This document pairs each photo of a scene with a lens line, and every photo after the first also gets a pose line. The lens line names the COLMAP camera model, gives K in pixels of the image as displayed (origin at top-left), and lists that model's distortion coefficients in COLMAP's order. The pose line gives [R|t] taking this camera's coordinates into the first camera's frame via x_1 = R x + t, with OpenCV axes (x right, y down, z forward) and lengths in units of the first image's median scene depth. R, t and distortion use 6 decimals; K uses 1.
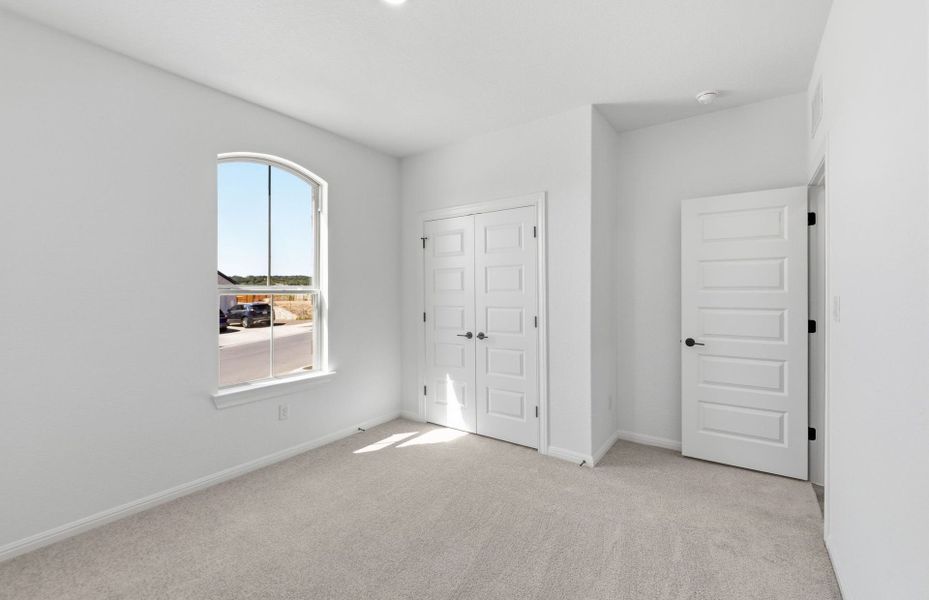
lens RADIAL K [[390.0, 0, 464.4], [0, 390.0, 294.2], [0, 0, 1]] dist [-0.003507, -0.000553]
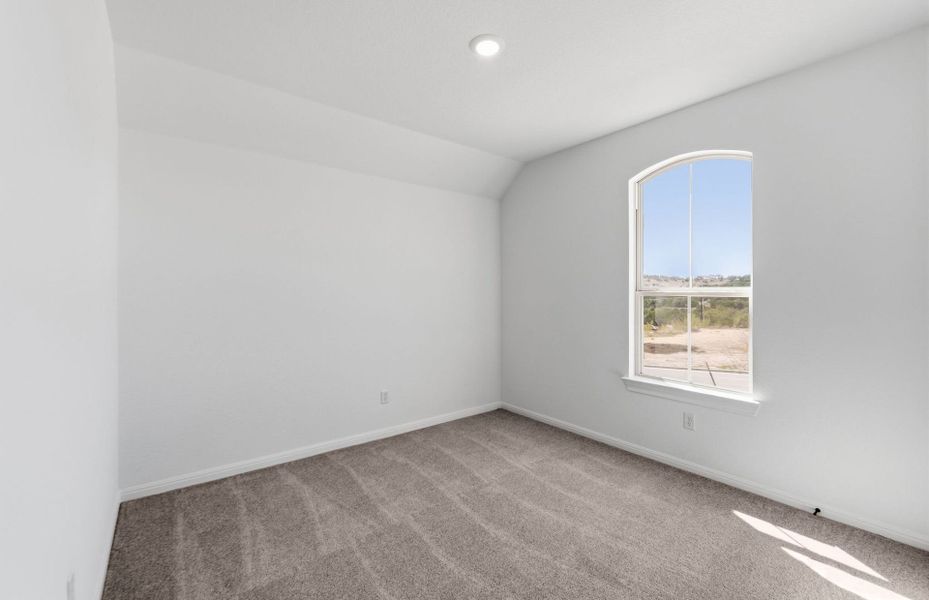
lens RADIAL K [[390.0, 0, 464.4], [0, 390.0, 294.2], [0, 0, 1]] dist [-0.003507, -0.000553]
pose [[-0.273988, 0.007468, -0.961704, 0.508186], [-0.009525, 0.999900, 0.010478, -0.008937], [0.961686, 0.012031, -0.273889, 0.629319]]
